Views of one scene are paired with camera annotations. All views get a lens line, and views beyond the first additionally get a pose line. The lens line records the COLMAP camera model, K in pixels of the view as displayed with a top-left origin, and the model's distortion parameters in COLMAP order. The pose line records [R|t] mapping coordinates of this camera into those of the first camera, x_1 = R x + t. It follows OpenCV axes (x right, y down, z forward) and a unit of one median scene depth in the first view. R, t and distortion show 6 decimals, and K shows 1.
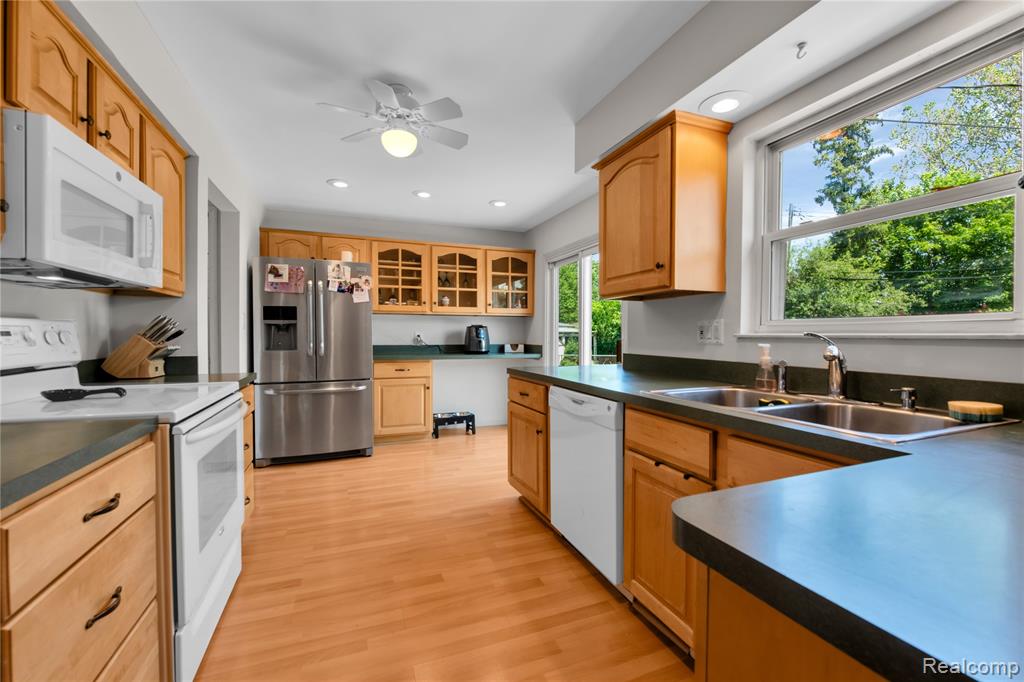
lens RADIAL K [[412.3, 0, 510.9], [0, 412.3, 343.9], [0, 0, 1]] dist [0.007087, -0.000076]
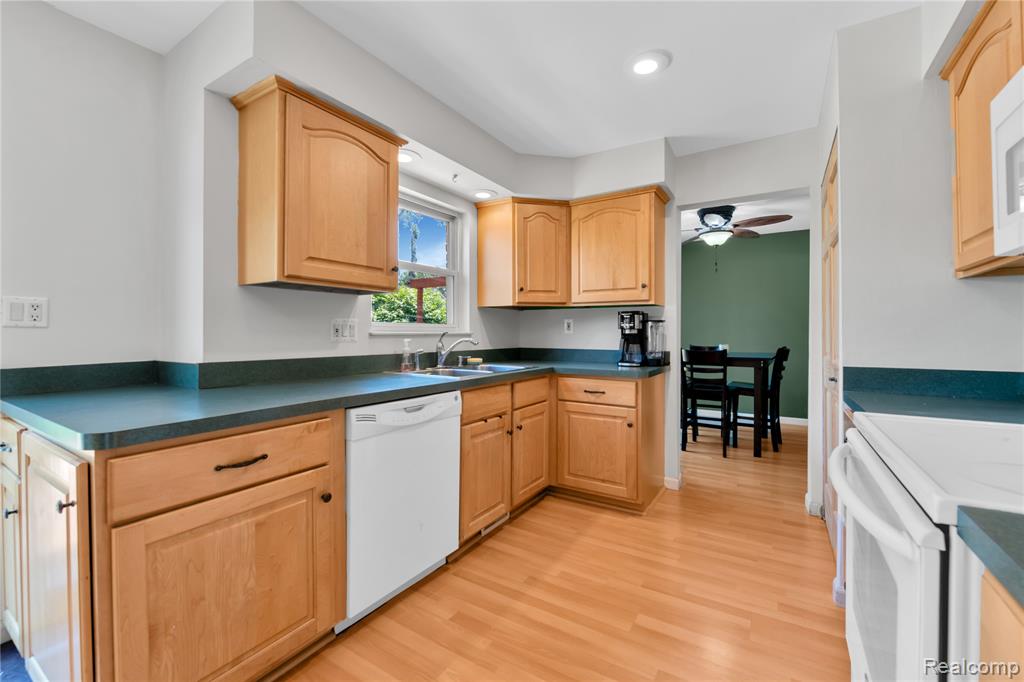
lens RADIAL K [[430.9, 0, 510.2], [0, 430.9, 333.4], [0, 0, 1]] dist [0.000541, -0.000038]
pose [[-0.584719, -0.001026, 0.811235, -0.796577], [0.017326, 0.999755, 0.013753, -0.033370], [-0.811051, 0.022097, -0.584558, 1.547103]]
